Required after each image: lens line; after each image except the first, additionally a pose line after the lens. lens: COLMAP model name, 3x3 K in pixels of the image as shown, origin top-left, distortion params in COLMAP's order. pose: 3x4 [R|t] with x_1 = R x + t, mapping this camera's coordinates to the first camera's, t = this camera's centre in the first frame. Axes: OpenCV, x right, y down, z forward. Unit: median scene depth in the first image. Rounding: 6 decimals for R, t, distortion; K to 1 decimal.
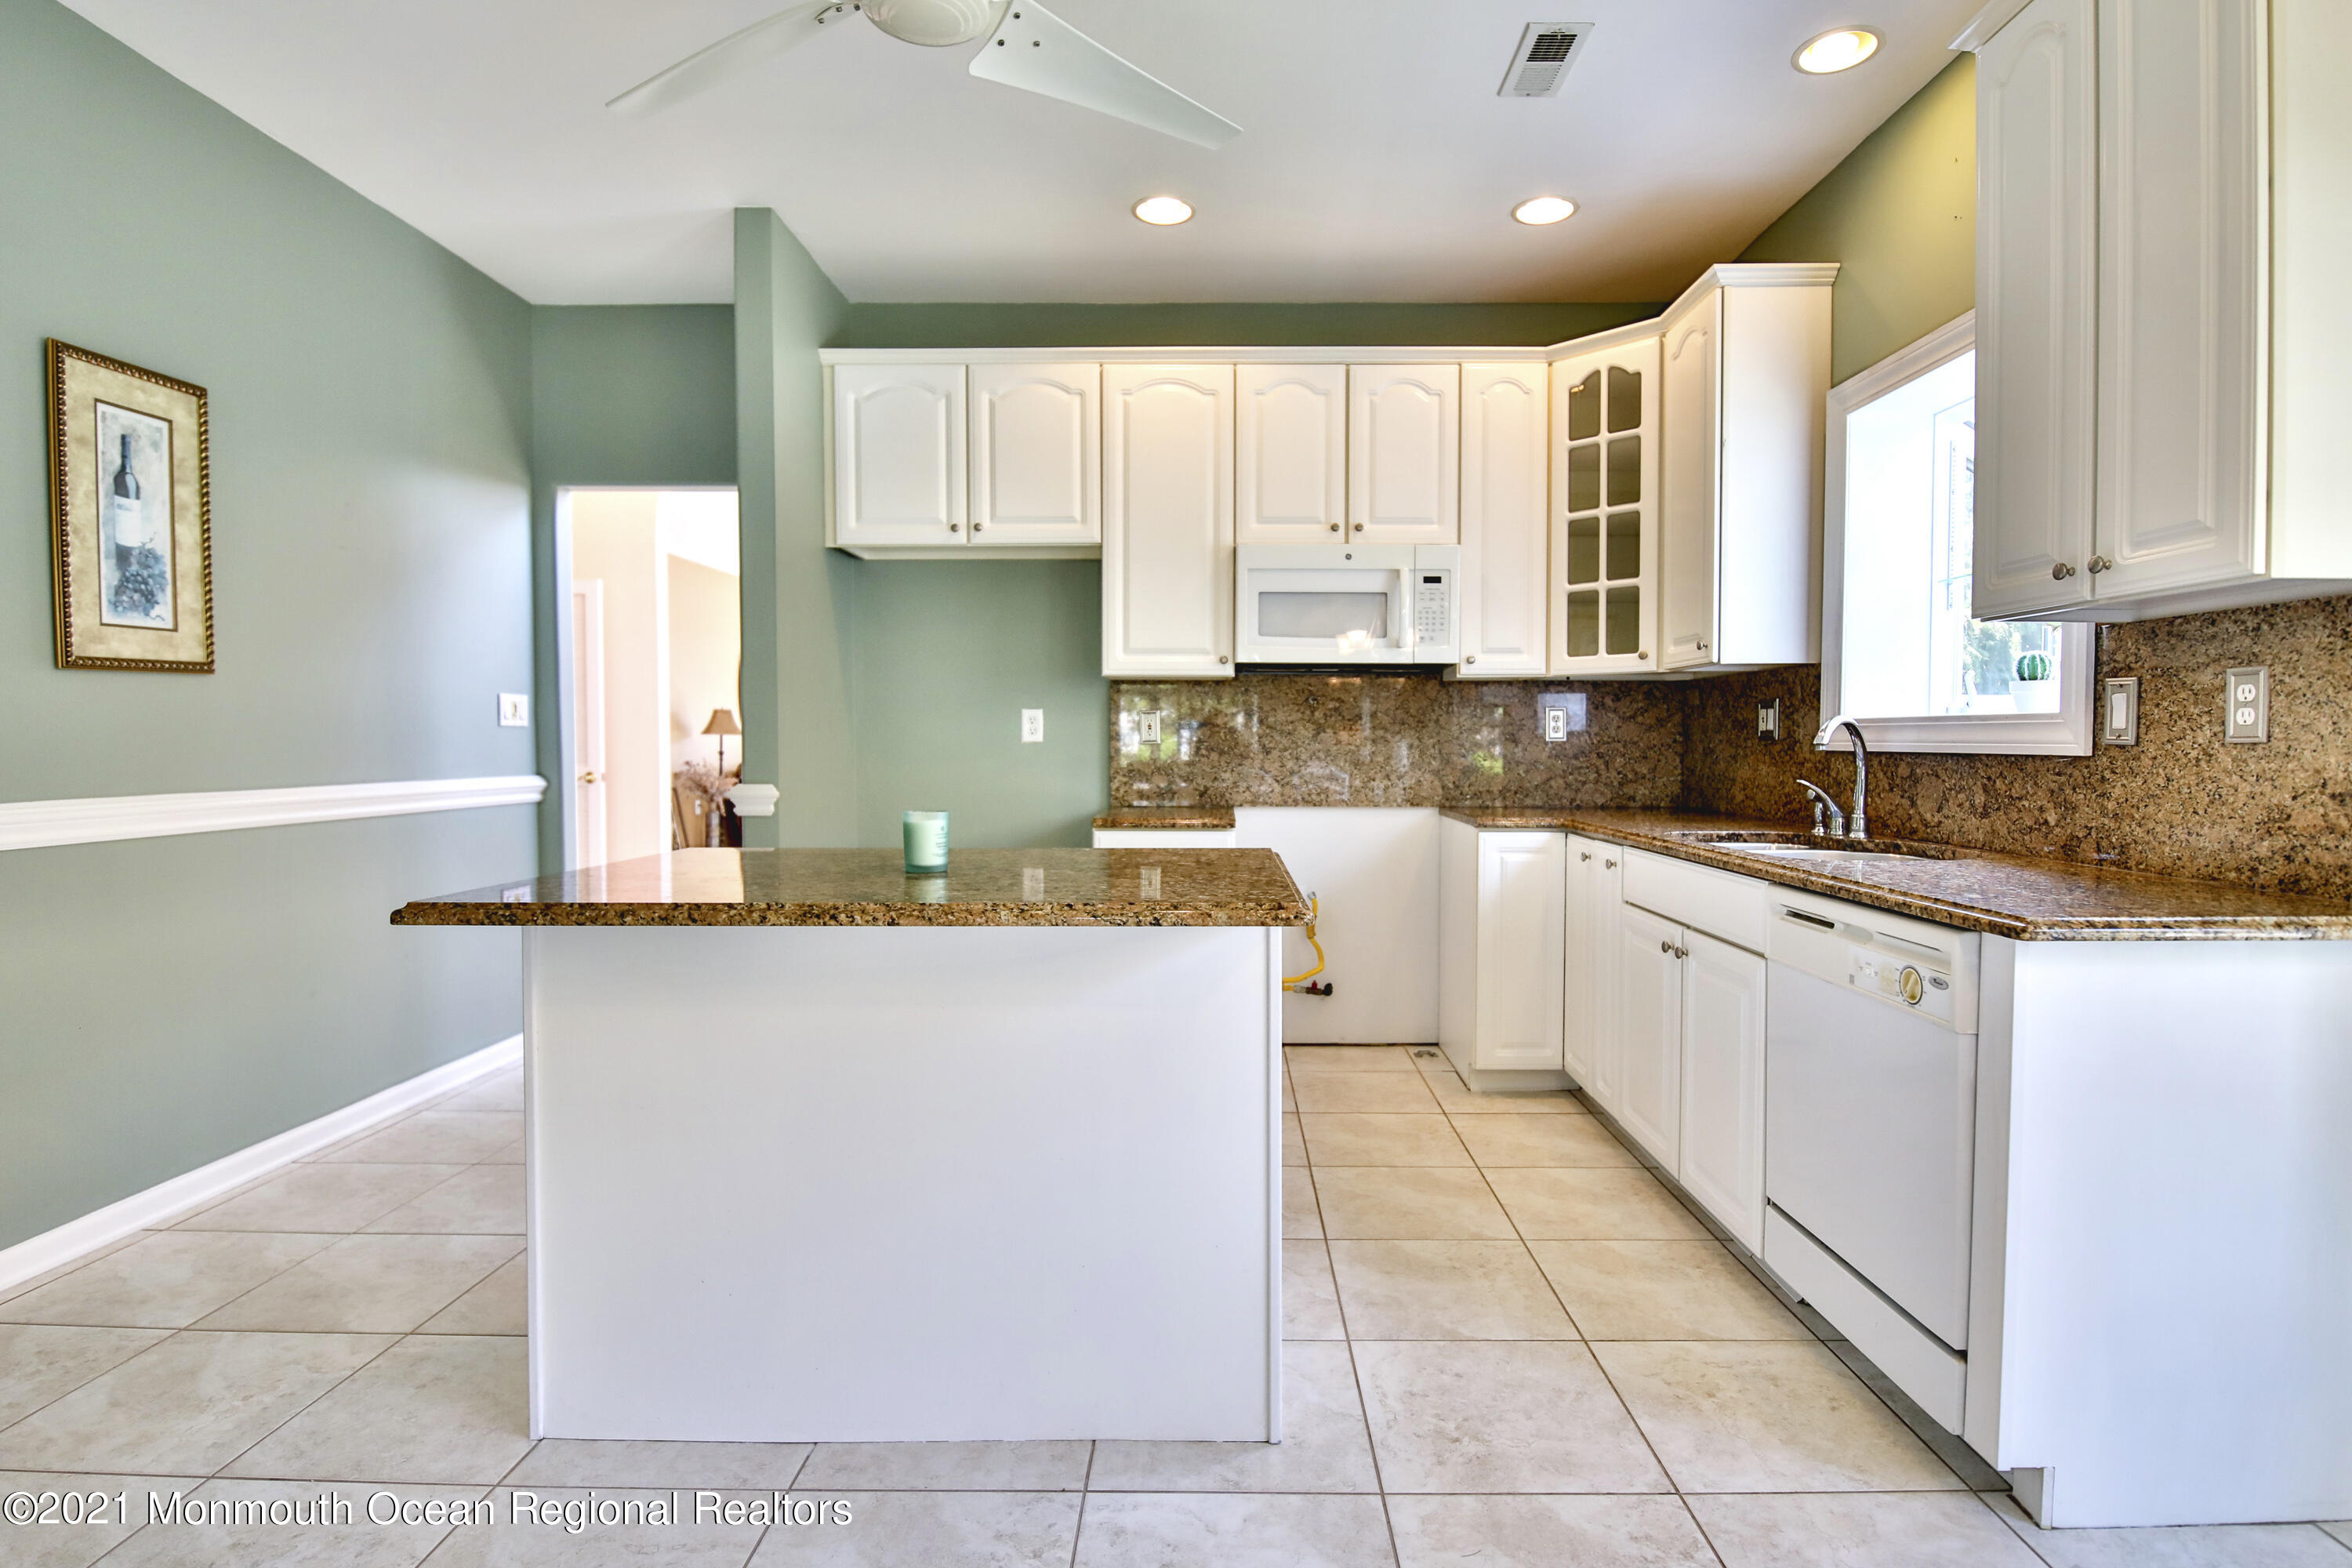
lens RADIAL K [[1159.3, 0, 1214.1], [0, 1159.3, 774.1], [0, 0, 1]] dist [0.001352, -0.012957]
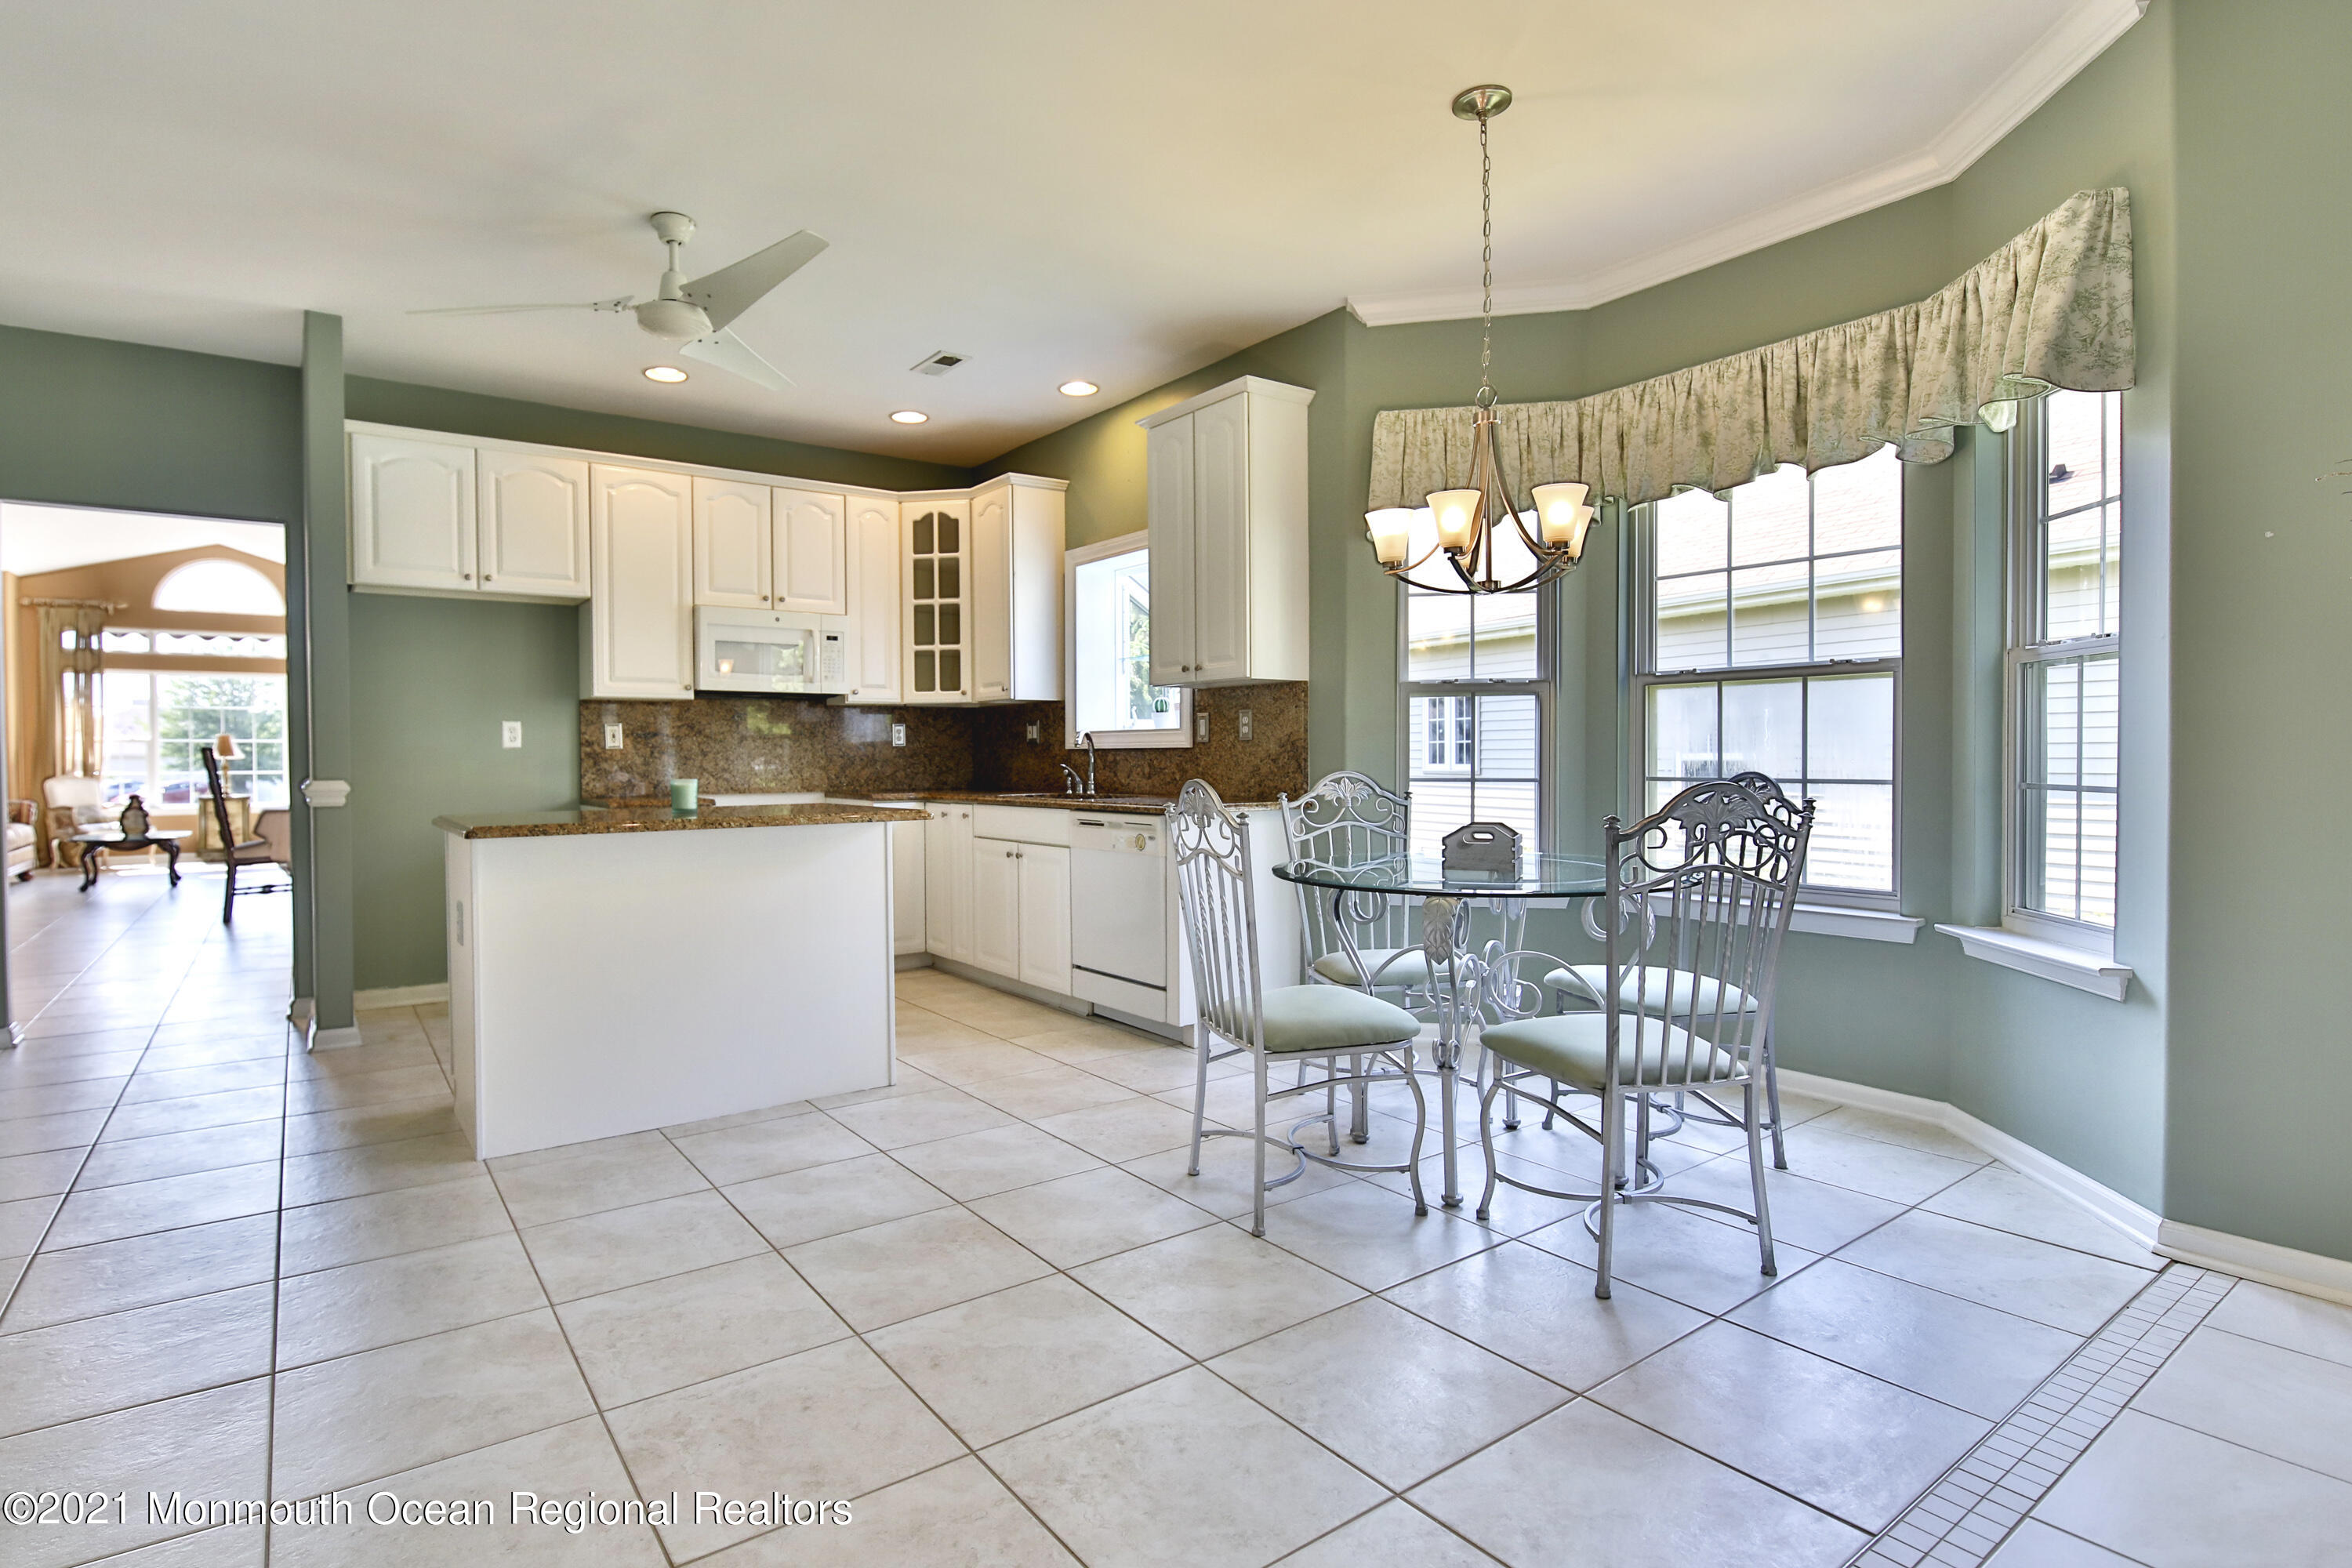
lens RADIAL K [[1138.2, 0, 1116.6], [0, 1138.2, 778.8], [0, 0, 1]] dist [-0.003827, -0.000322]
pose [[0.814249, -0.018537, 0.580220, -0.382162], [0.024485, 0.999697, -0.002423, 0.027940], [-0.579999, 0.016180, 0.814456, -0.423064]]
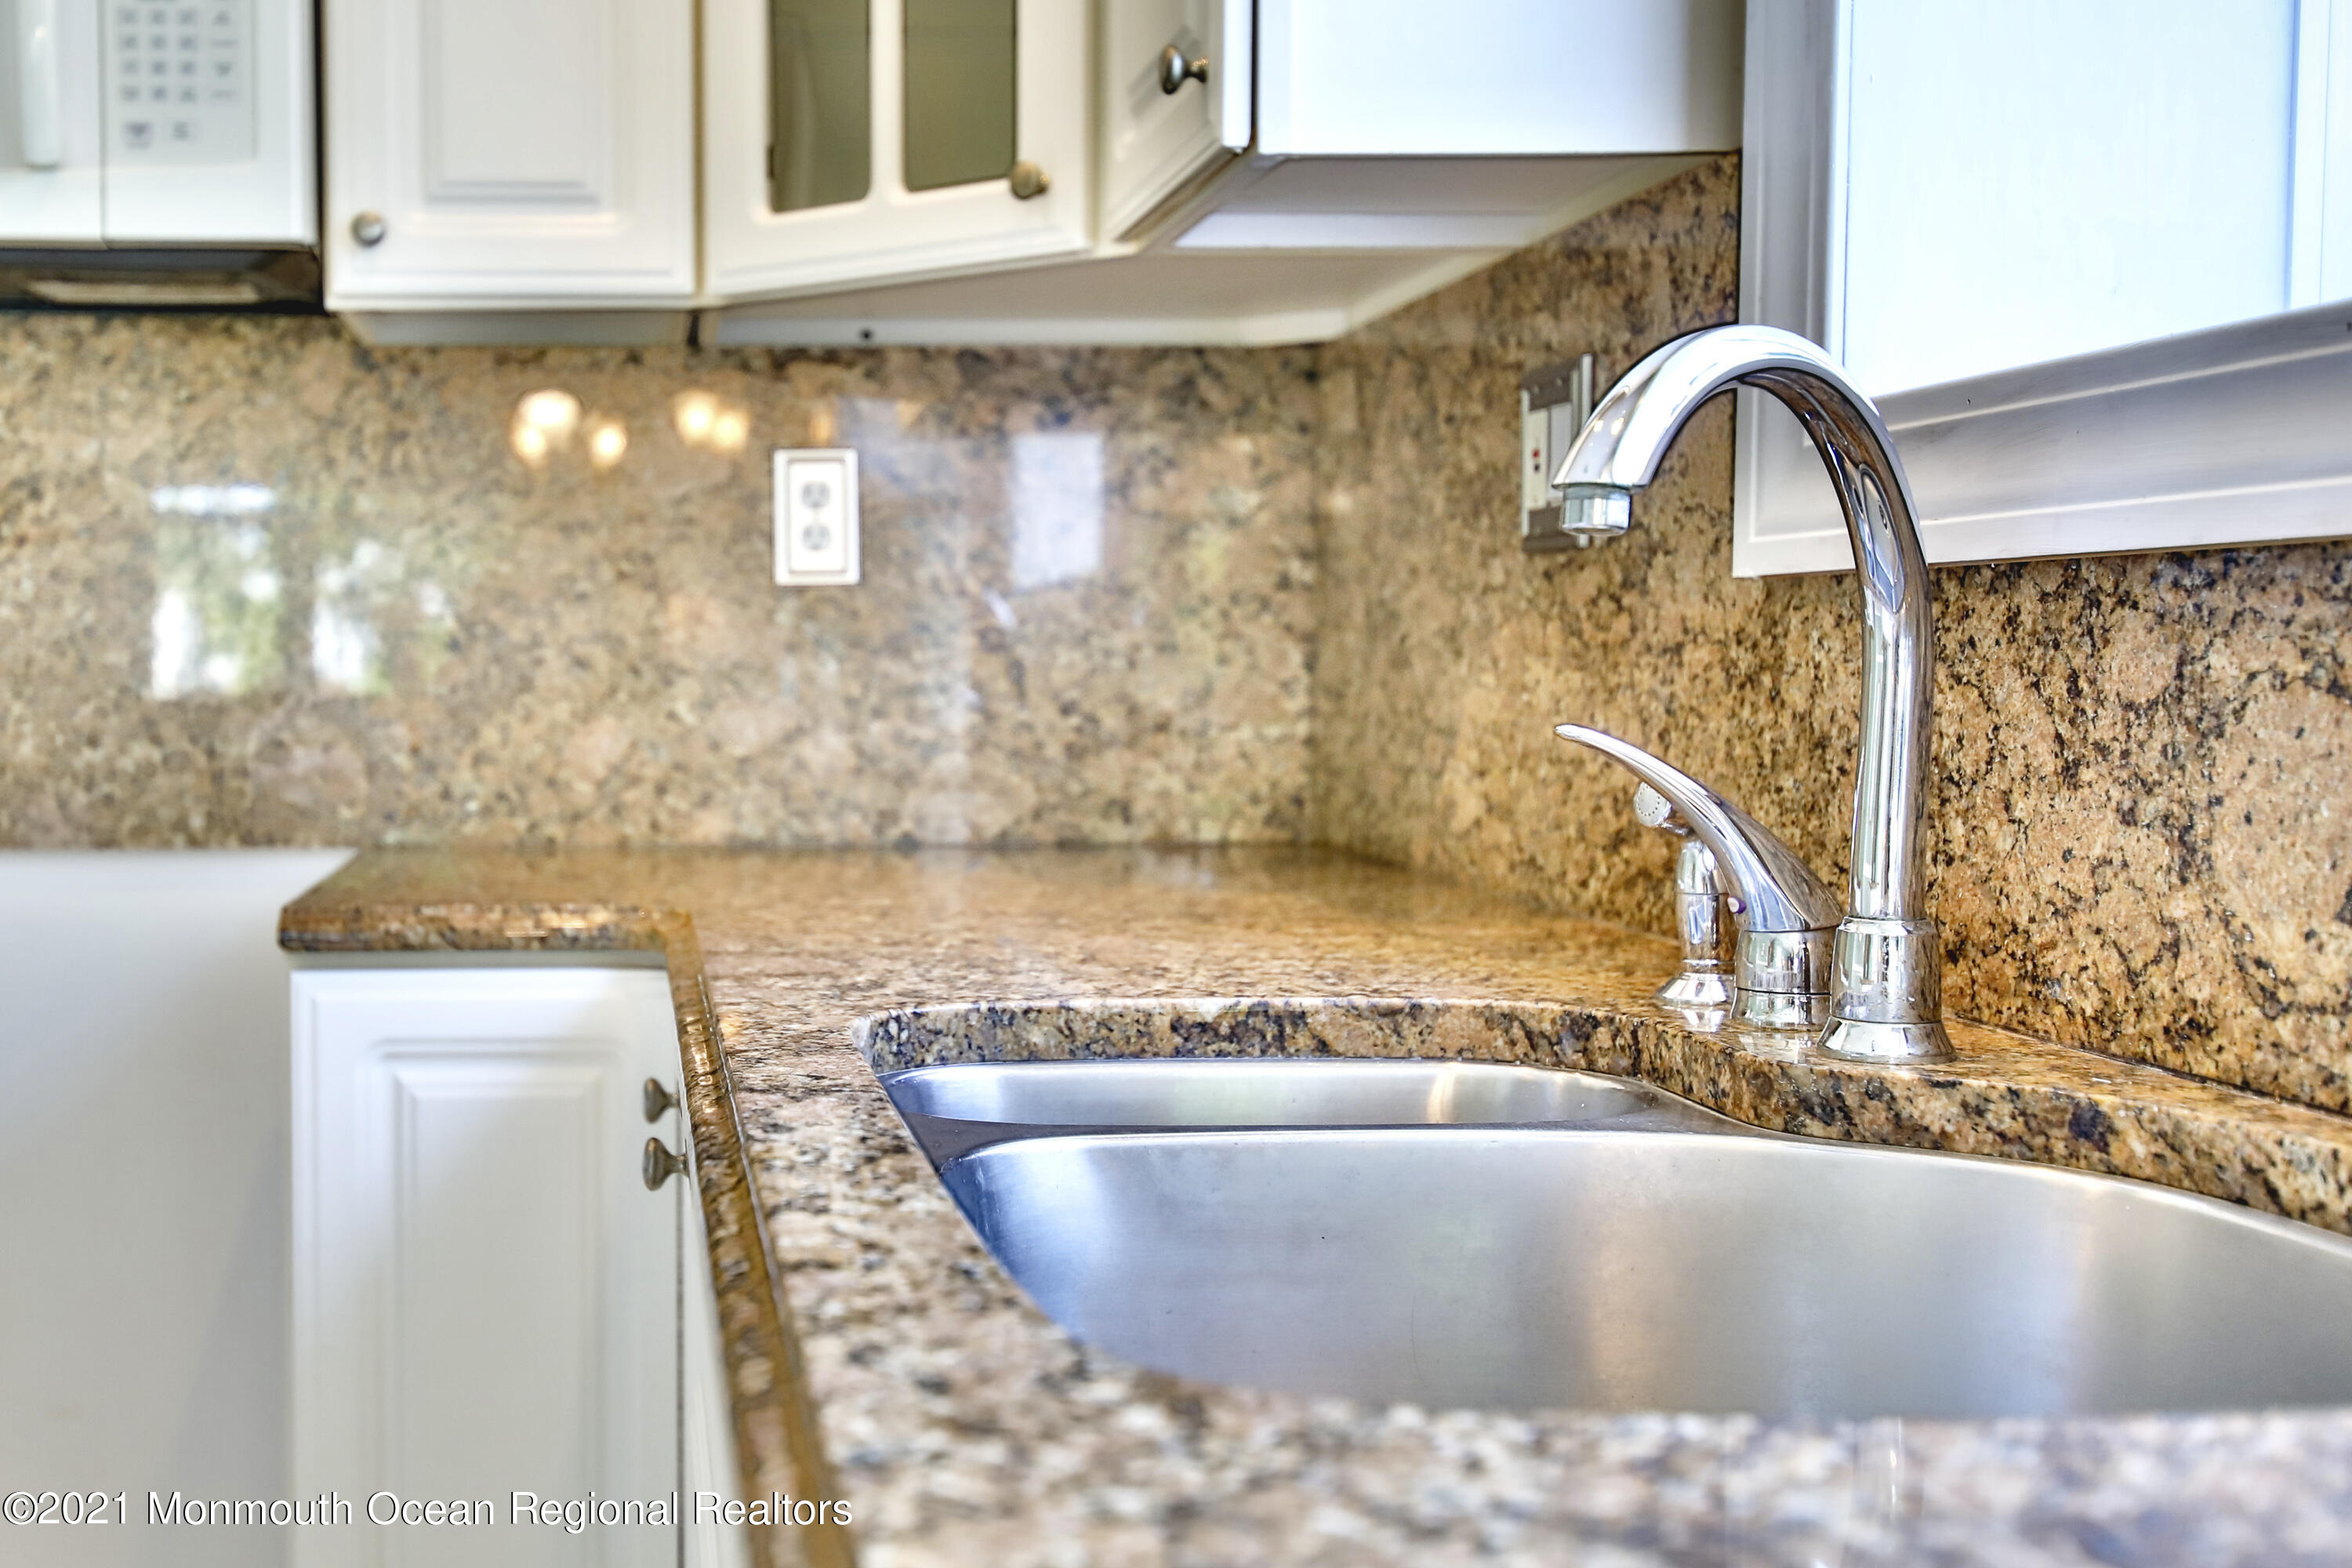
lens RADIAL K [[2685.2, 0, 710.6], [0, 2685.2, 778.4], [0, 0, 1]] dist [0.004848, -0.001986]
pose [[0.999487, -0.006331, 0.031410, 0.287371], [0.005822, 0.999851, 0.016275, 0.004796], [-0.031509, -0.016084, 0.999374, 0.470724]]
